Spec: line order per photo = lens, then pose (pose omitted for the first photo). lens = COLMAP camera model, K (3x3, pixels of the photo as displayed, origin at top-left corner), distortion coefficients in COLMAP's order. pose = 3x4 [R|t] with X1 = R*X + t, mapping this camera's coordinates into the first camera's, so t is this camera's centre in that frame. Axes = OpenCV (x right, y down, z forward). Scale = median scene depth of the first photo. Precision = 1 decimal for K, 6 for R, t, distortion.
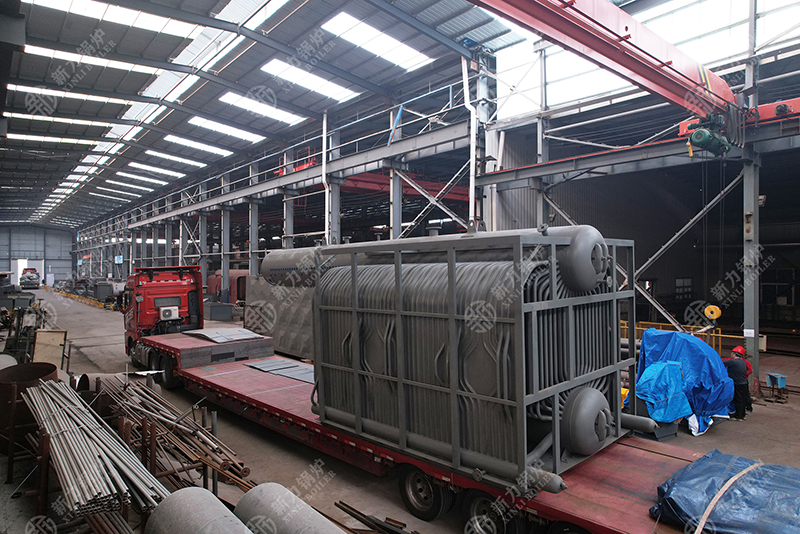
lens RADIAL K [[510.2, 0, 401.1], [0, 510.2, 266.6], [0, 0, 1]] dist [-0.057101, 0.049392]
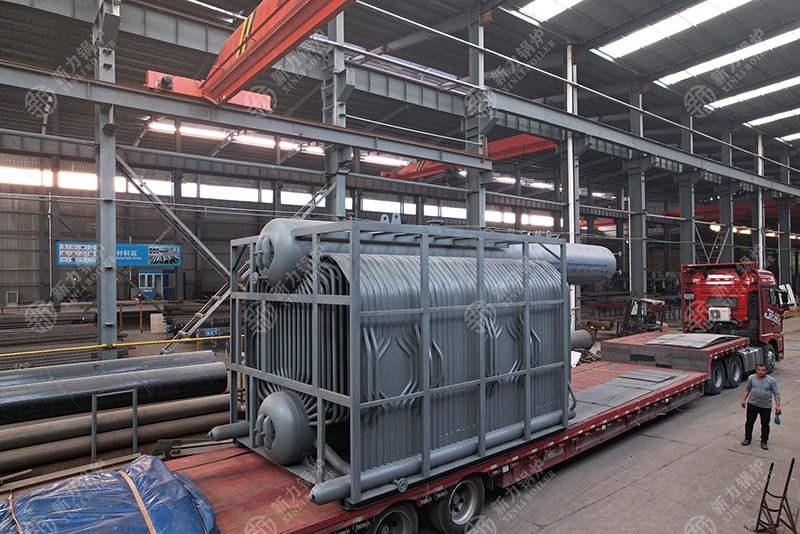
lens RADIAL K [[510.2, 0, 402.1], [0, 510.2, 267.4], [0, 0, 1]] dist [-0.057101, 0.049392]
pose [[-0.031728, -0.001675, -0.999495, 0.410681], [0.008714, 0.999960, -0.001953, 0.003623], [0.999459, -0.008771, -0.031712, 0.396173]]
